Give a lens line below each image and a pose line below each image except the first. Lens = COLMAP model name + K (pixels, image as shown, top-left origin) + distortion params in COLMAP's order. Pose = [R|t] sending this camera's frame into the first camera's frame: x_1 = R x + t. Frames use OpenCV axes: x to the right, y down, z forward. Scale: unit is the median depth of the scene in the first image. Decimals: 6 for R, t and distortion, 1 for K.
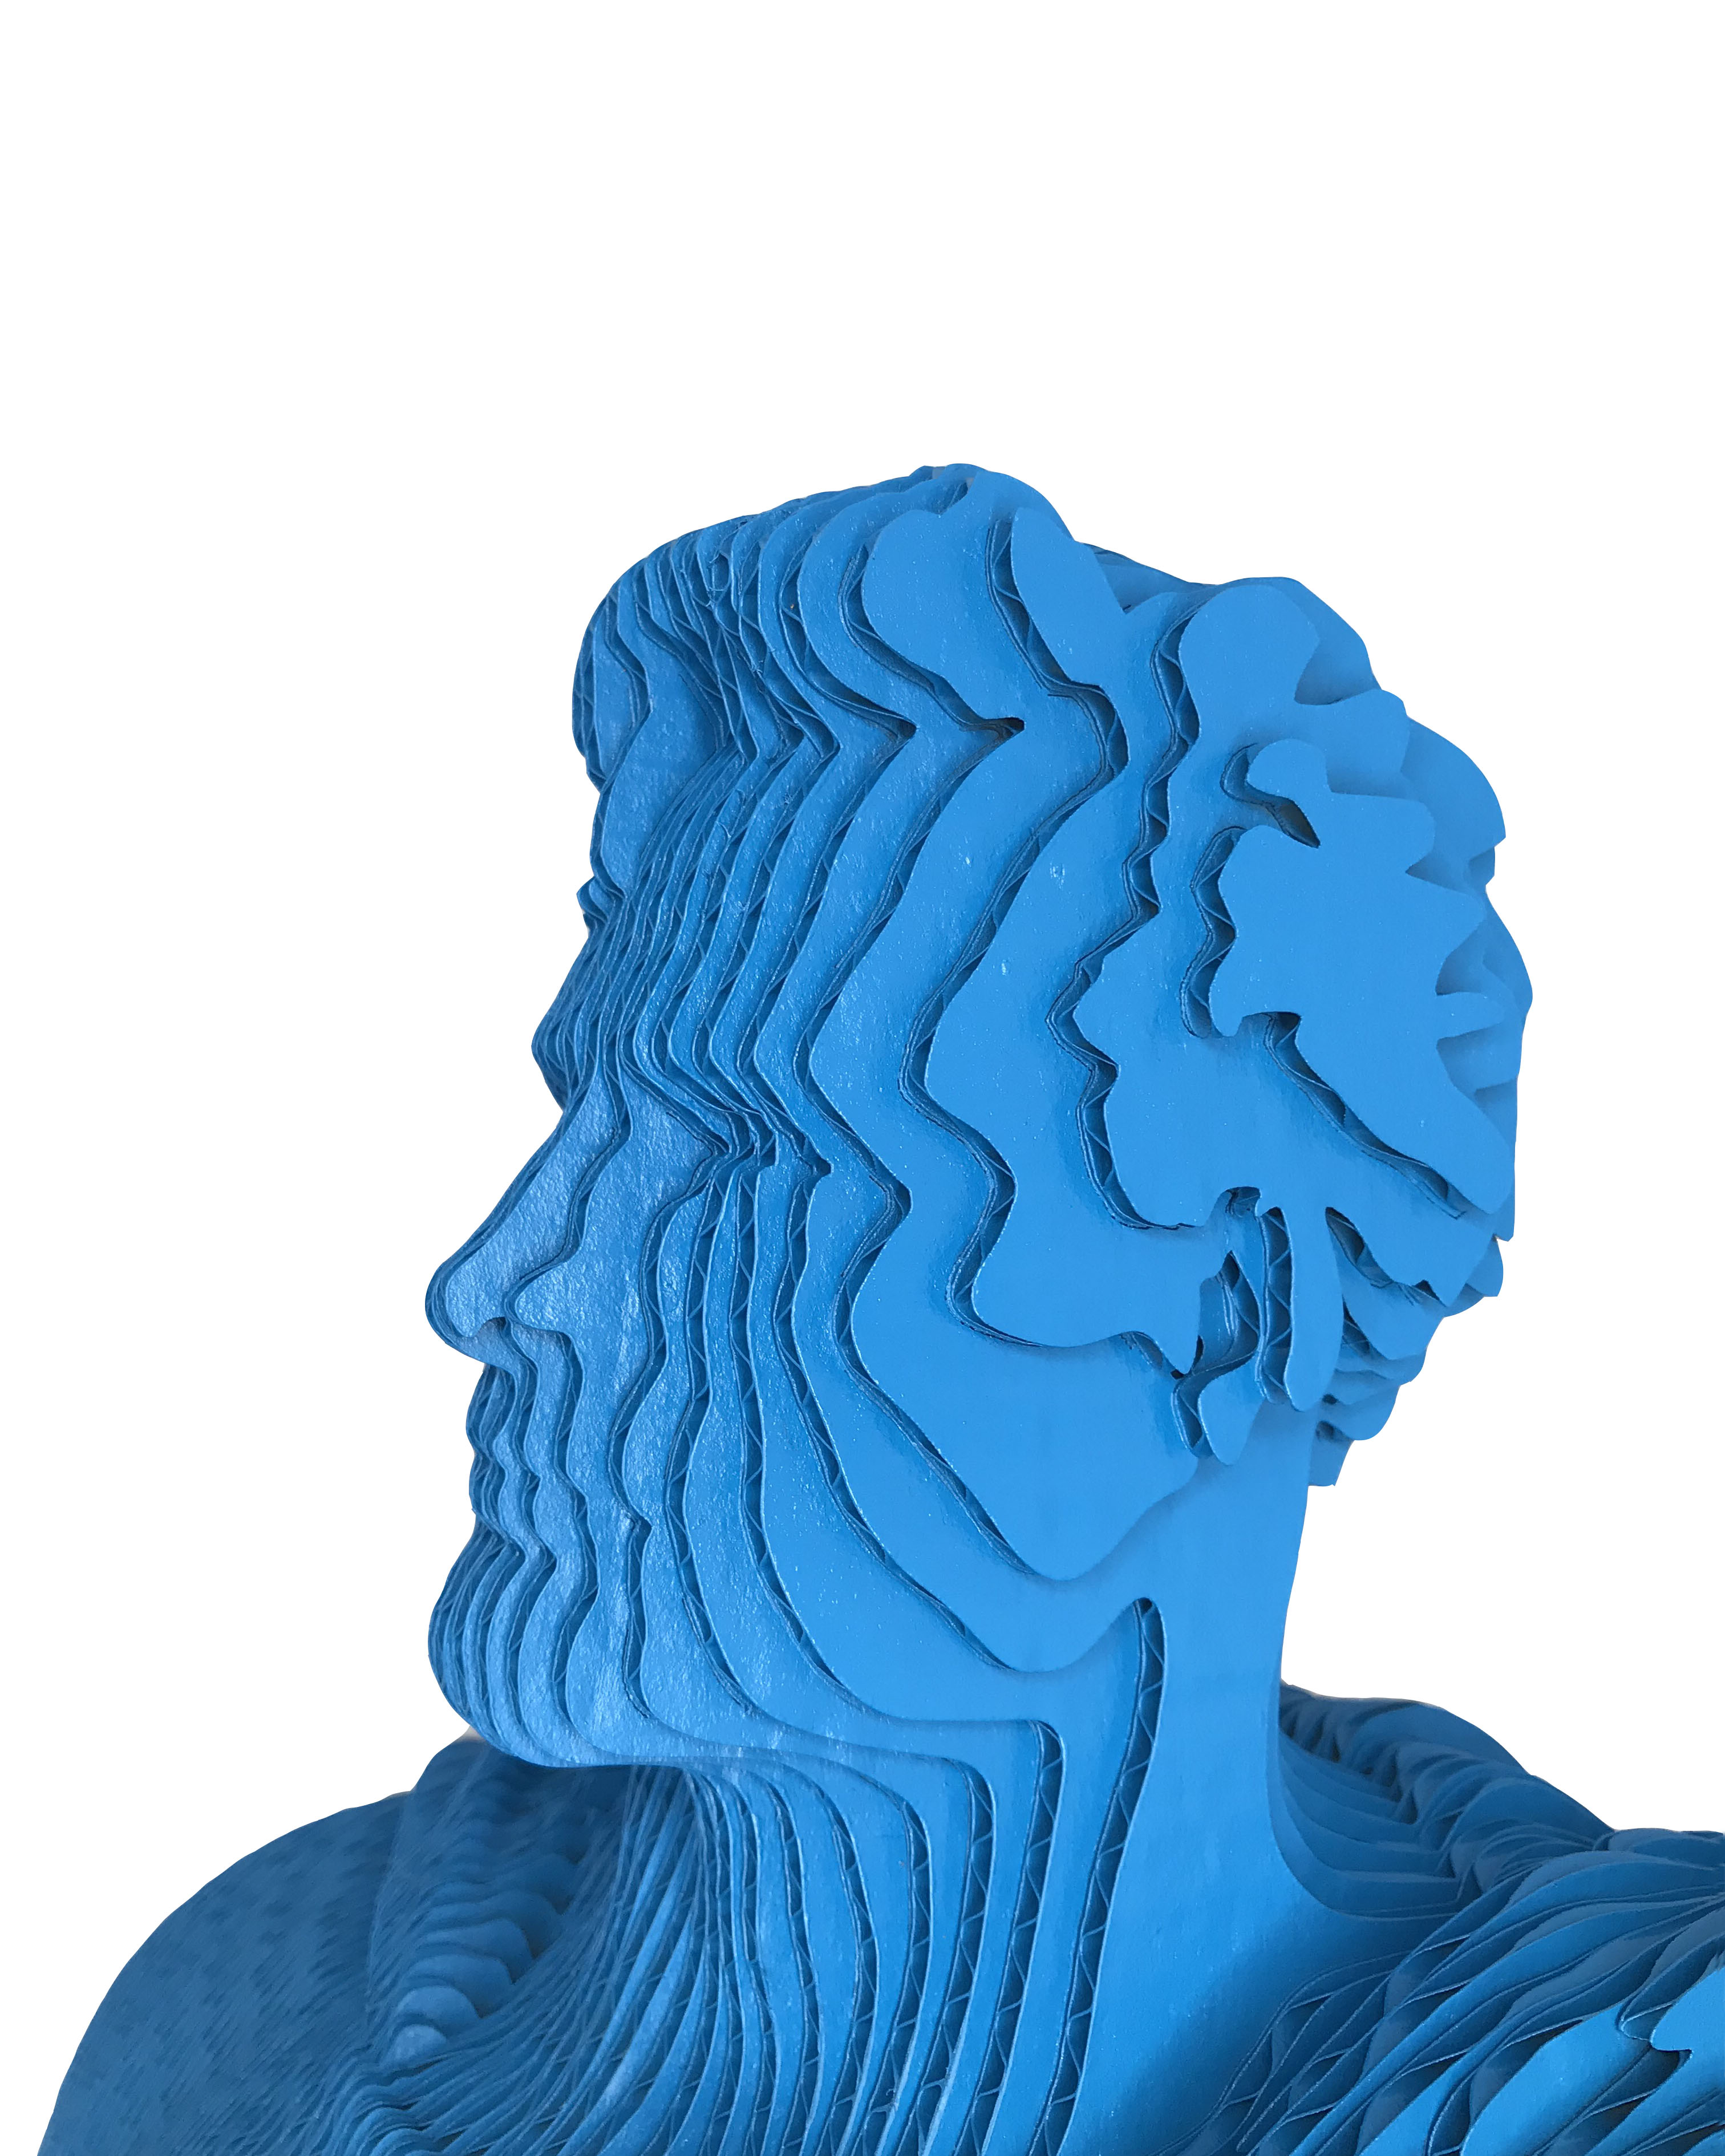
lens RADIAL K [[1906.3, 0, 866.4], [0, 1906.3, 1053.3], [0, 0, 1]] dist [0.152970, -0.564632]
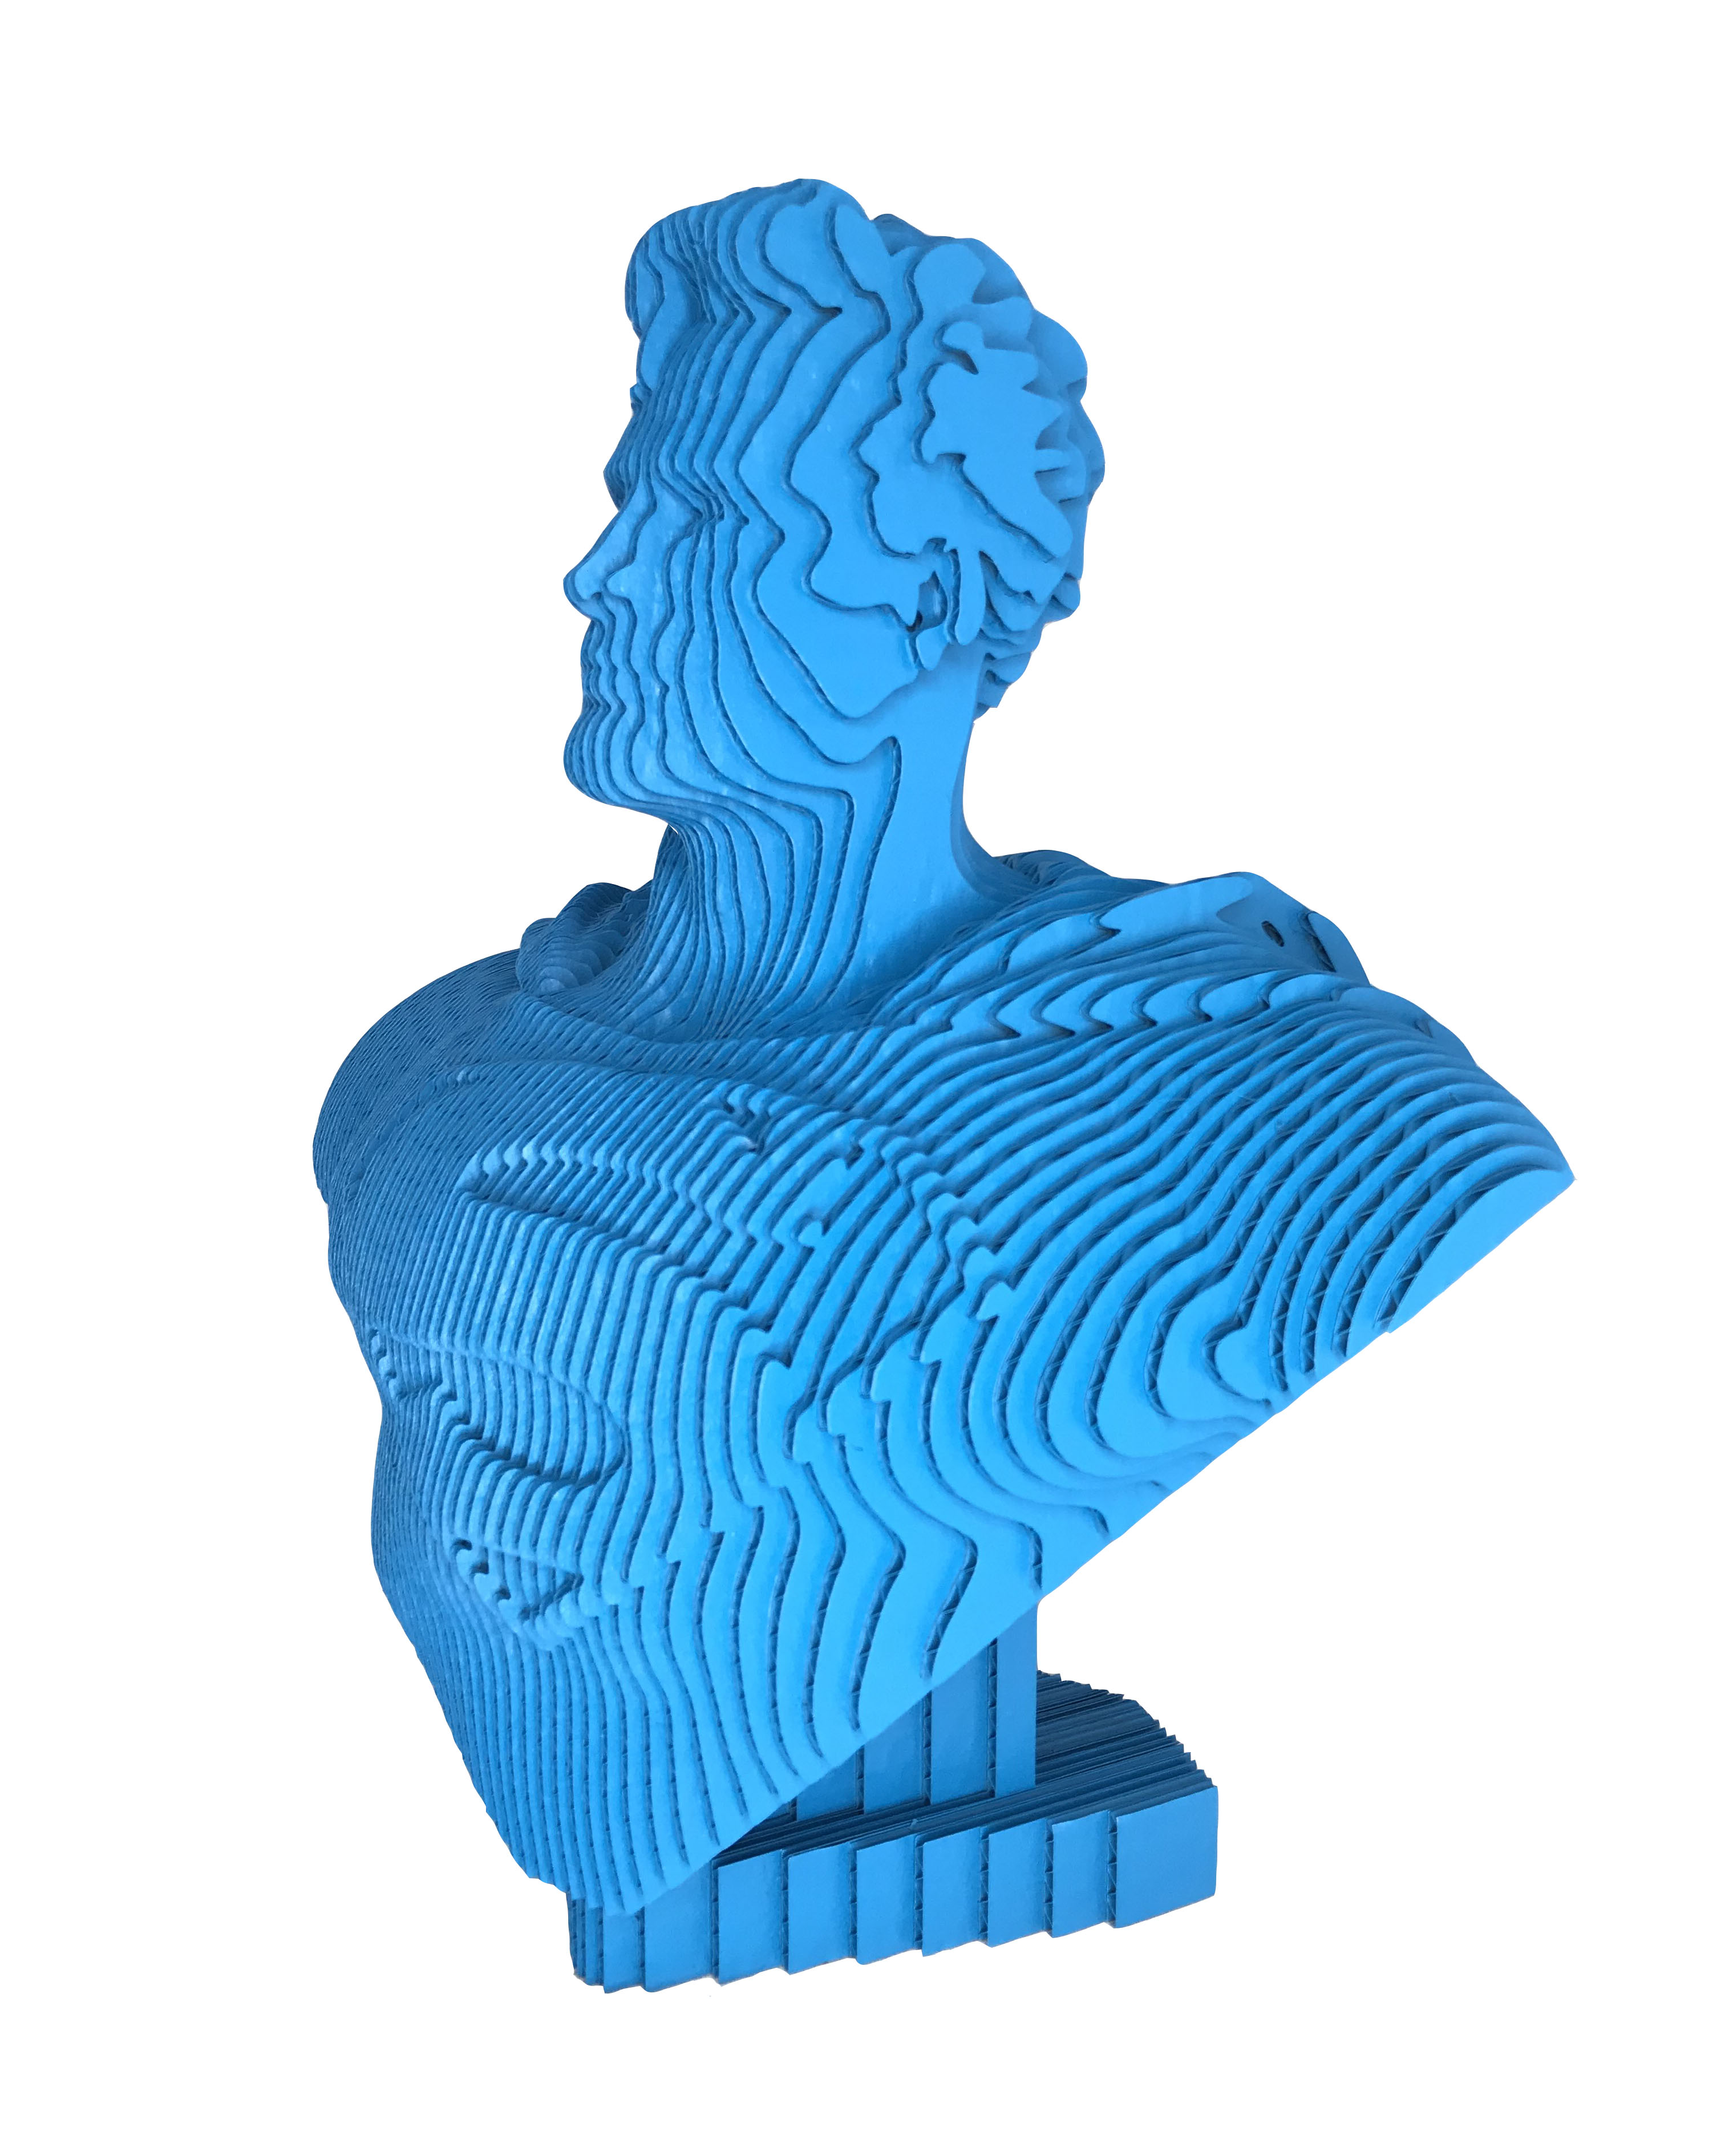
lens RADIAL K [[1906.3, 0, 866.4], [0, 1906.3, 1053.3], [0, 0, 1]] dist [0.152970, -0.564632]
pose [[0.999713, 0.016226, 0.017602, 0.084272], [-0.019635, 0.976394, 0.215102, 0.173436], [-0.013697, -0.215386, 0.976433, -1.263193]]
